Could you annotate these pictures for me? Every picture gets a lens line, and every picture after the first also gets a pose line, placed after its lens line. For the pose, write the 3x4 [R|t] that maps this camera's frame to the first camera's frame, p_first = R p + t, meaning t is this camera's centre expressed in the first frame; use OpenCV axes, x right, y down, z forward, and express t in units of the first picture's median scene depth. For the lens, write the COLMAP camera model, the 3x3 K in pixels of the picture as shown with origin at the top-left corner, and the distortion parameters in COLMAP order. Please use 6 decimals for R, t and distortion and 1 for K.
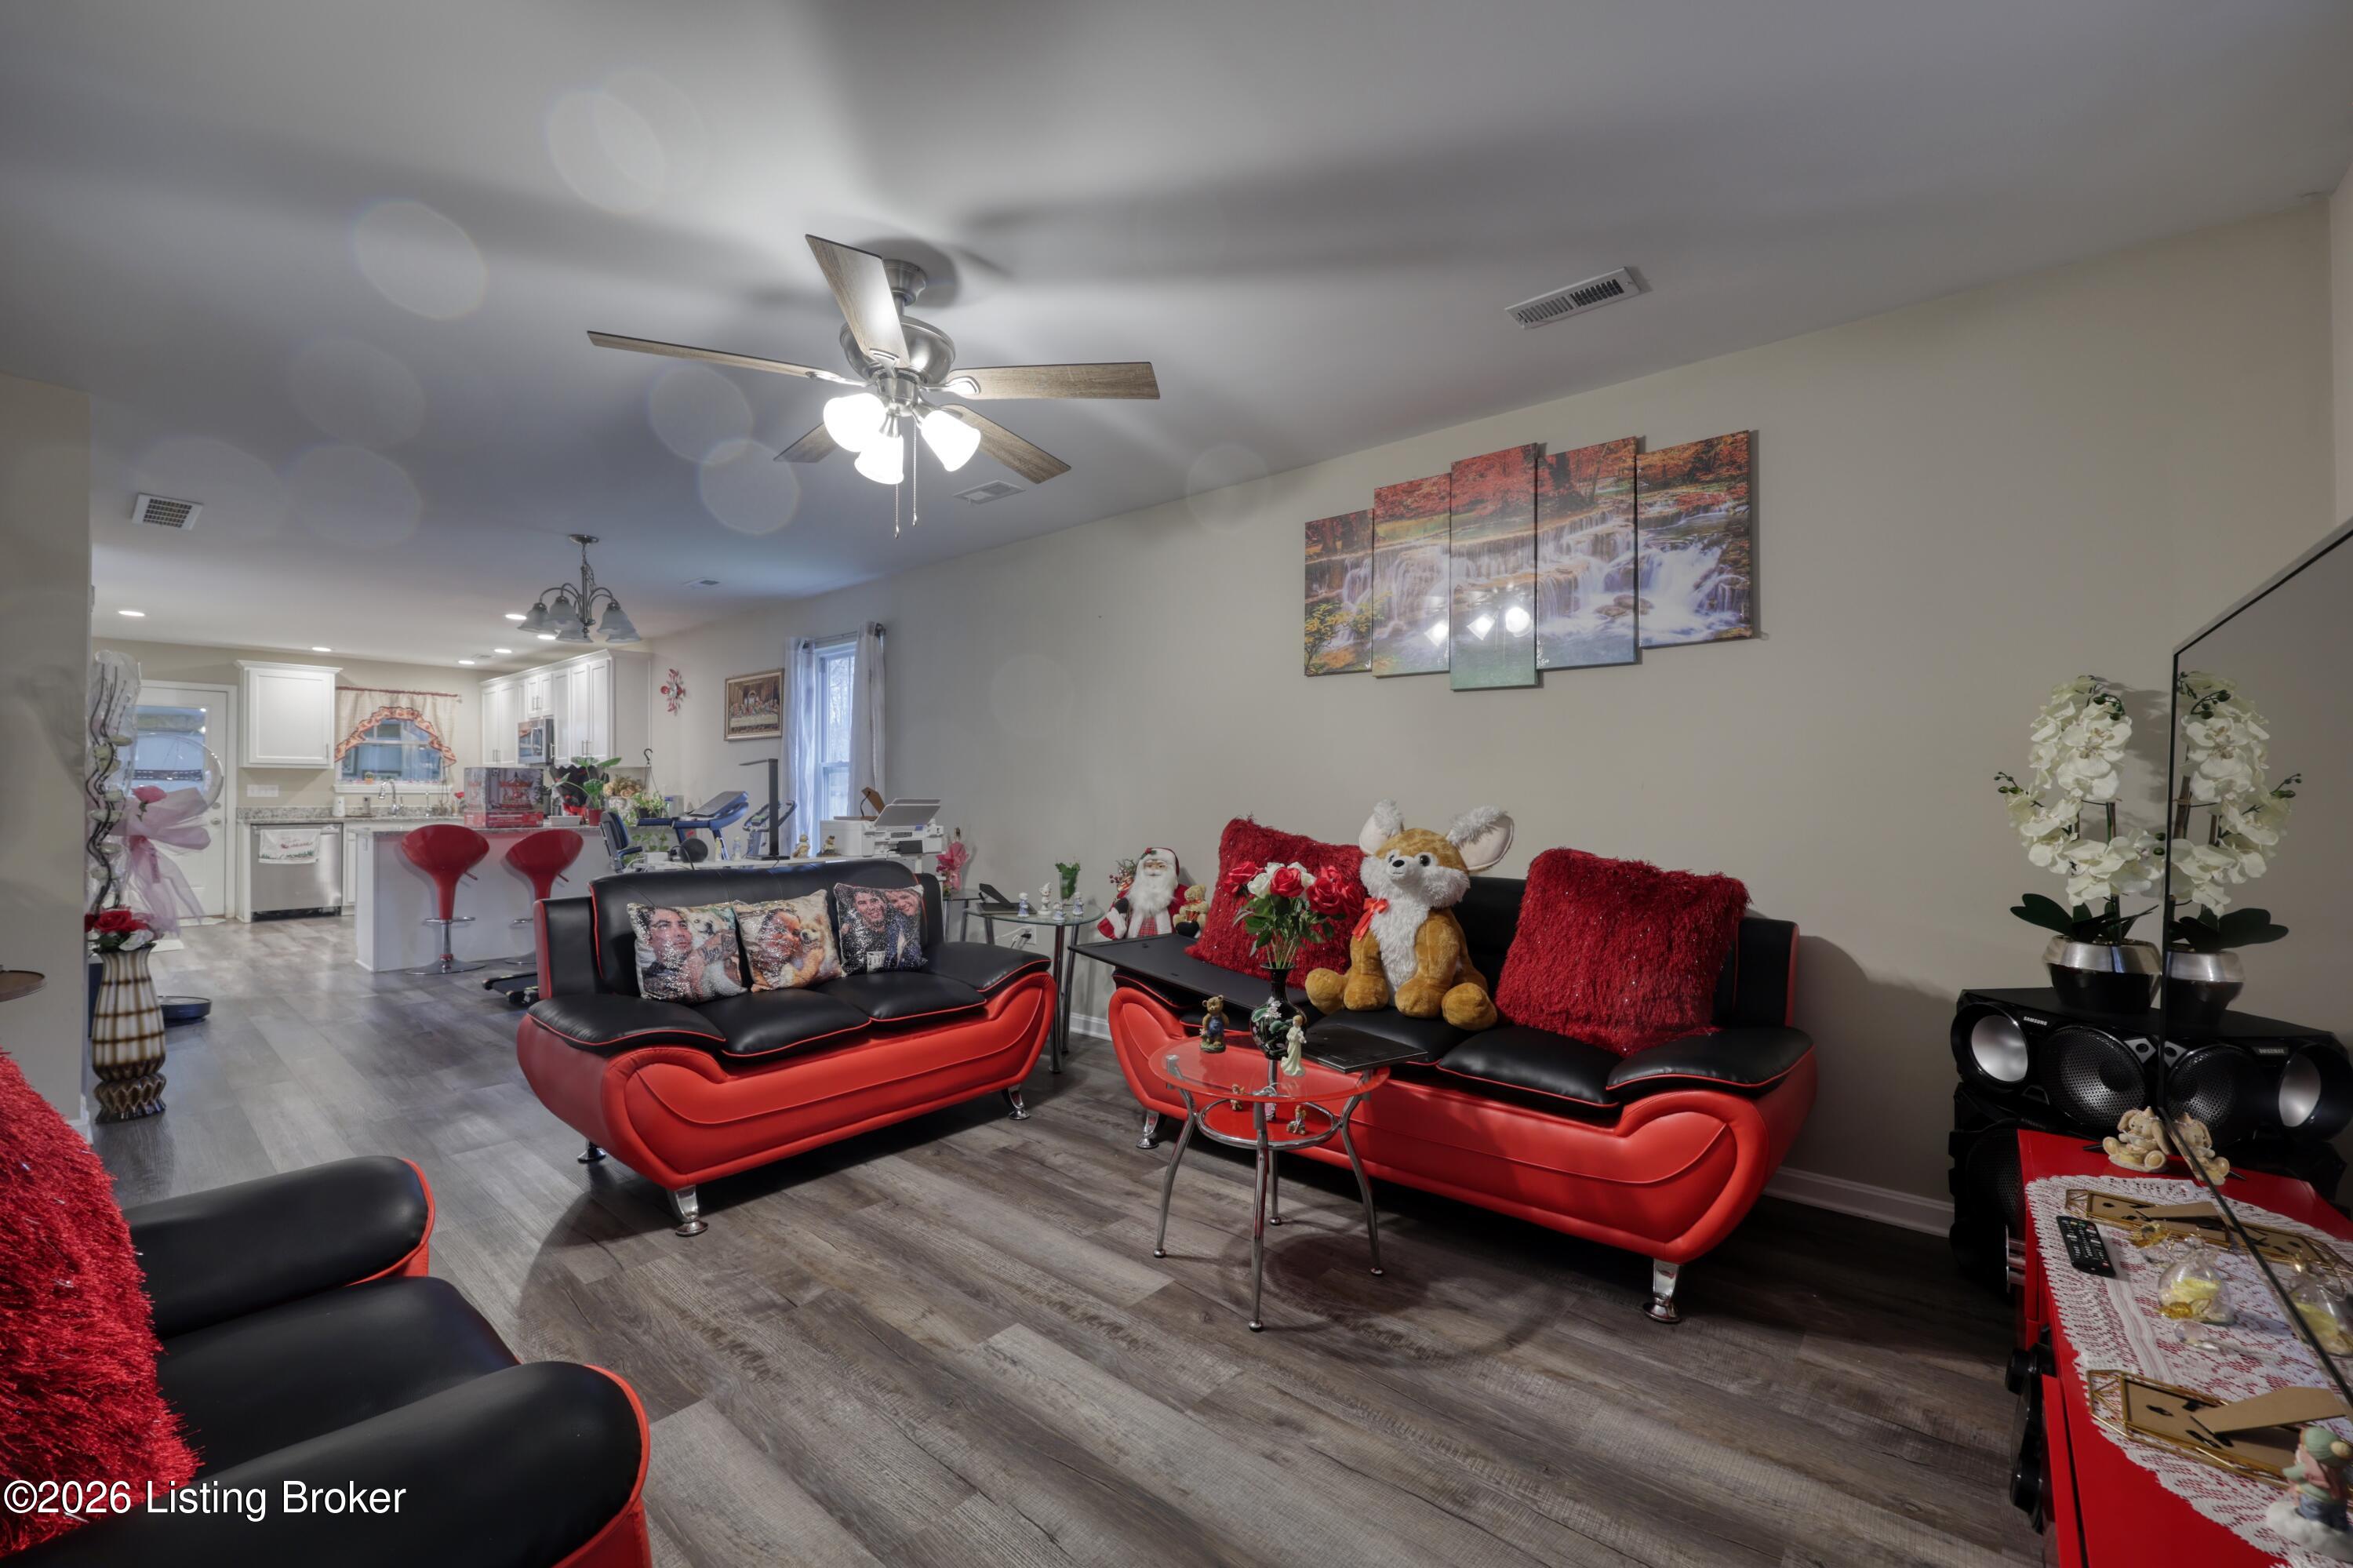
lens RADIAL K [[946.3, 0, 1178.6], [0, 946.3, 784.0], [0, 0, 1]] dist [-0.000962, -0.000269]
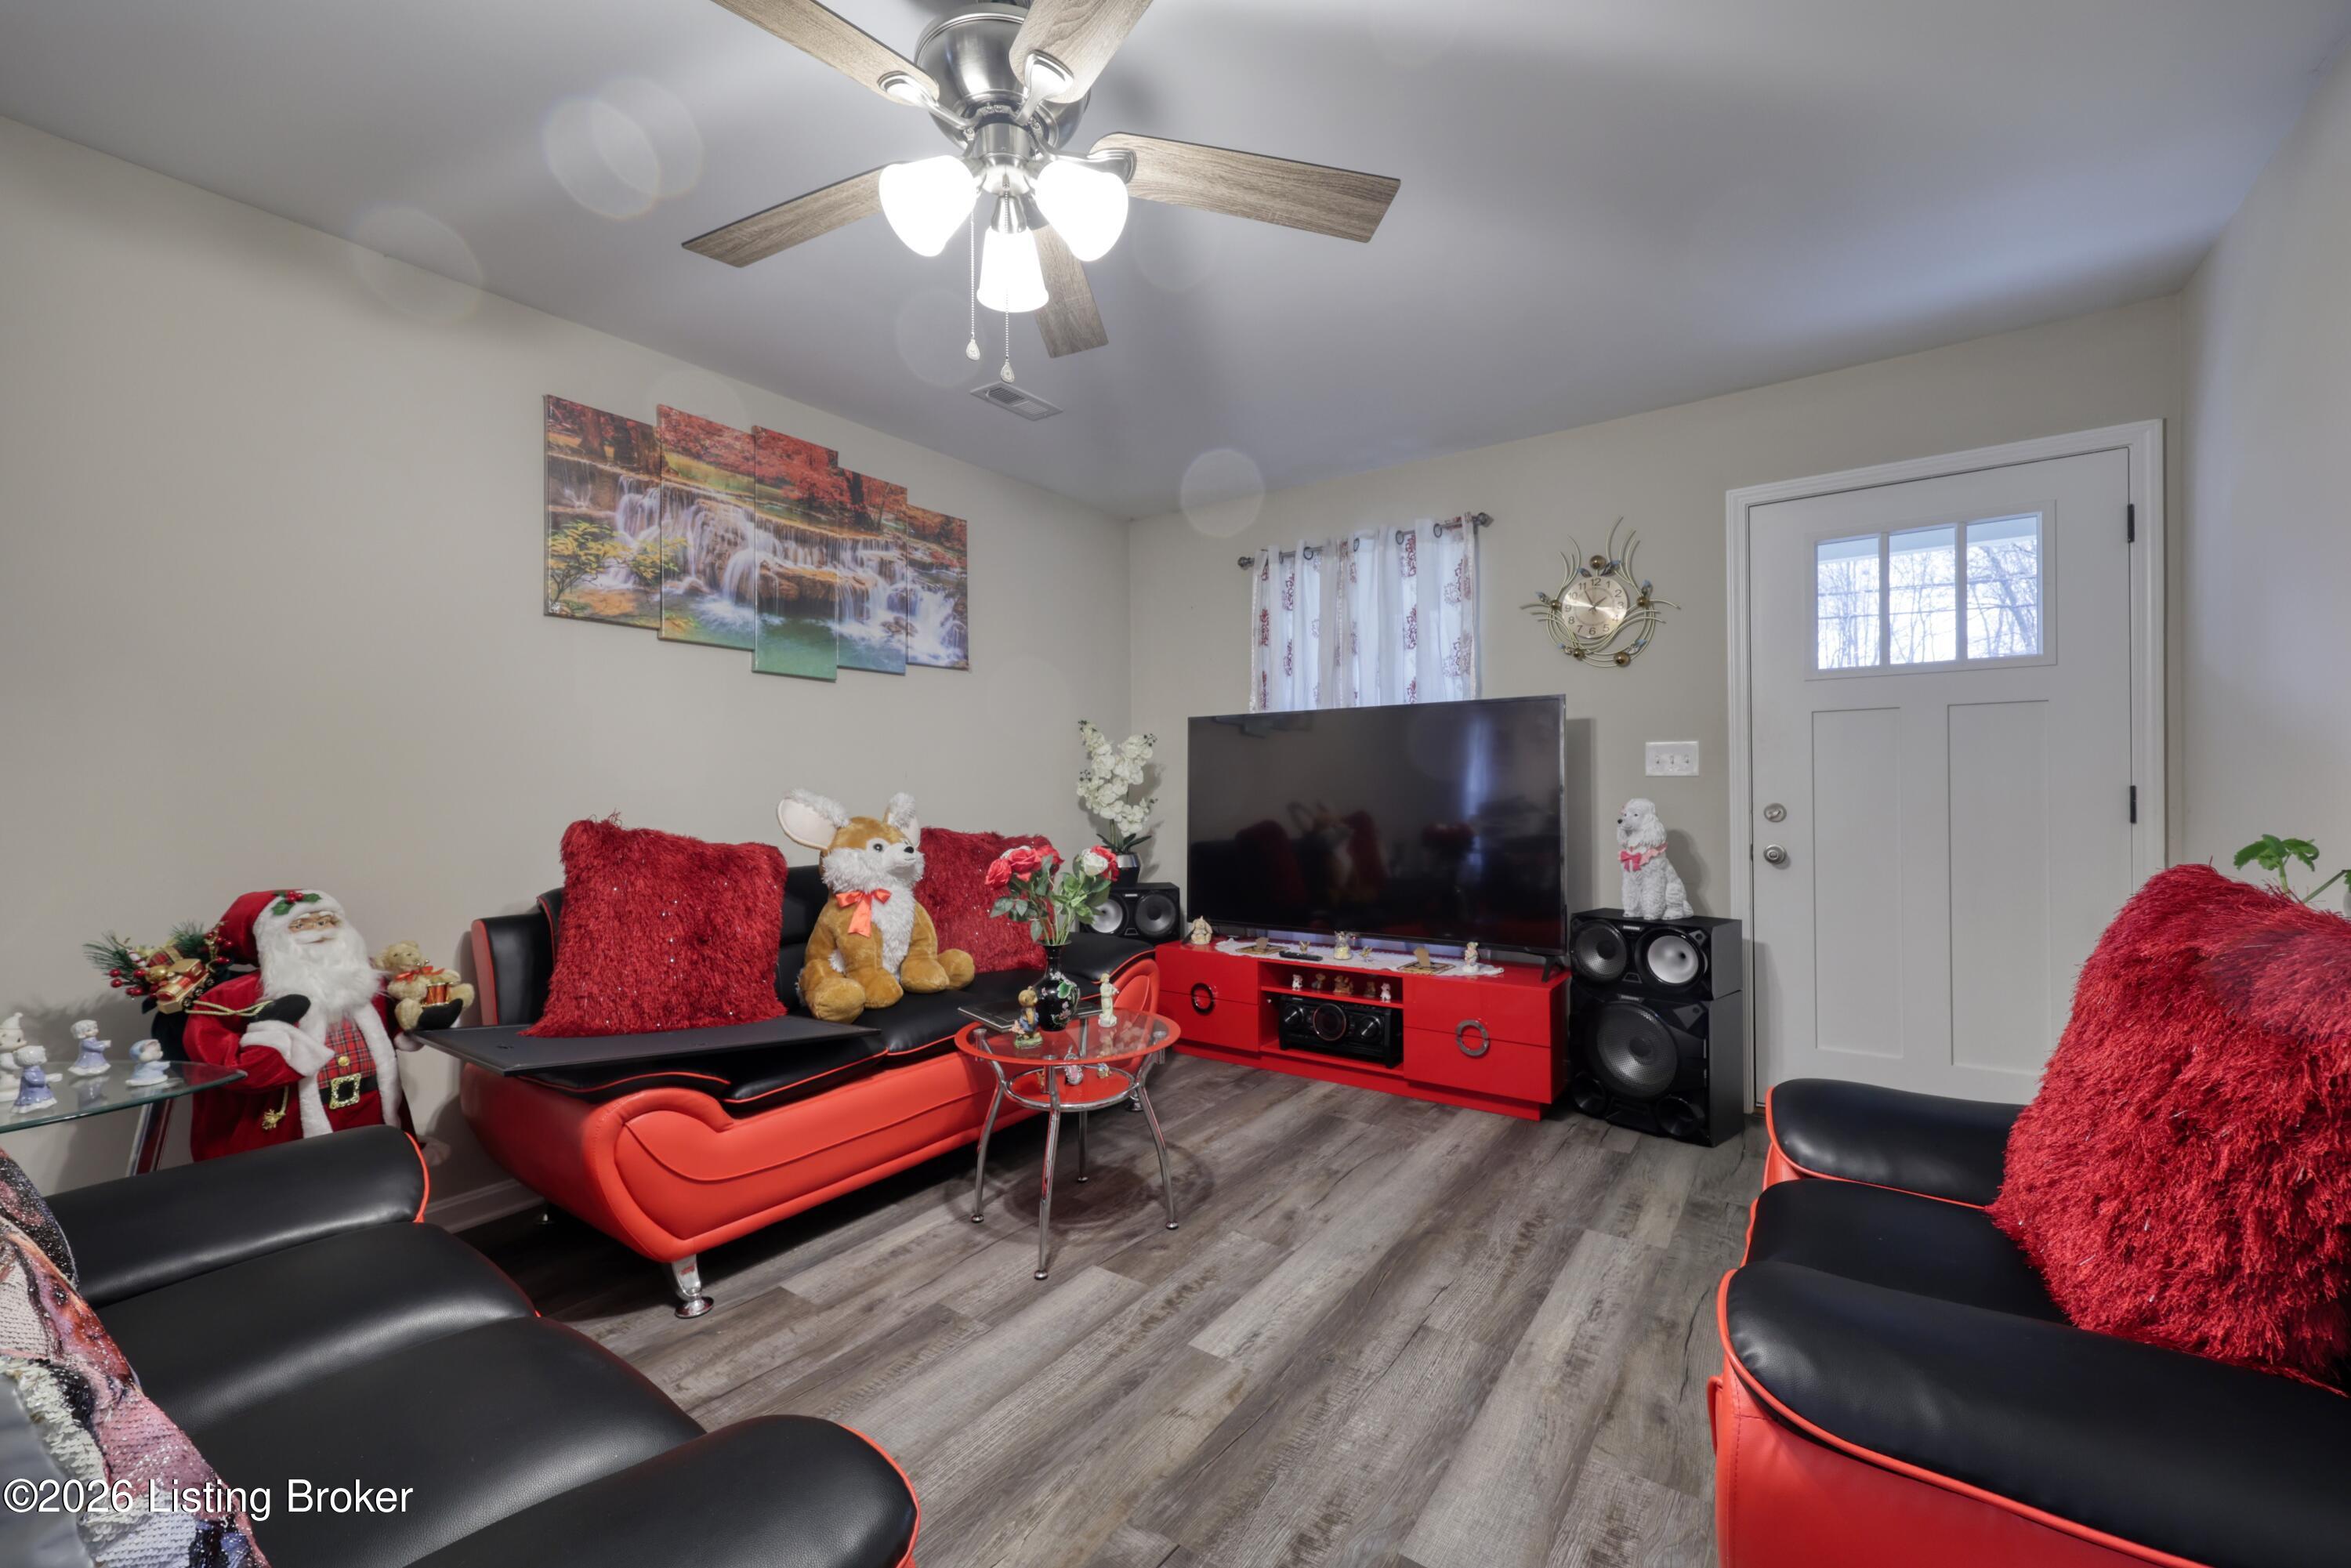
lens RADIAL K [[945.4, 0, 1178.7], [0, 945.4, 787.0], [0, 0, 1]] dist [-0.000962, -0.000269]
pose [[-0.086239, -0.003995, 0.996266, -0.871891], [-0.002890, 0.999989, 0.003760, 0.012809], [-0.996270, -0.002555, -0.086249, 0.866809]]
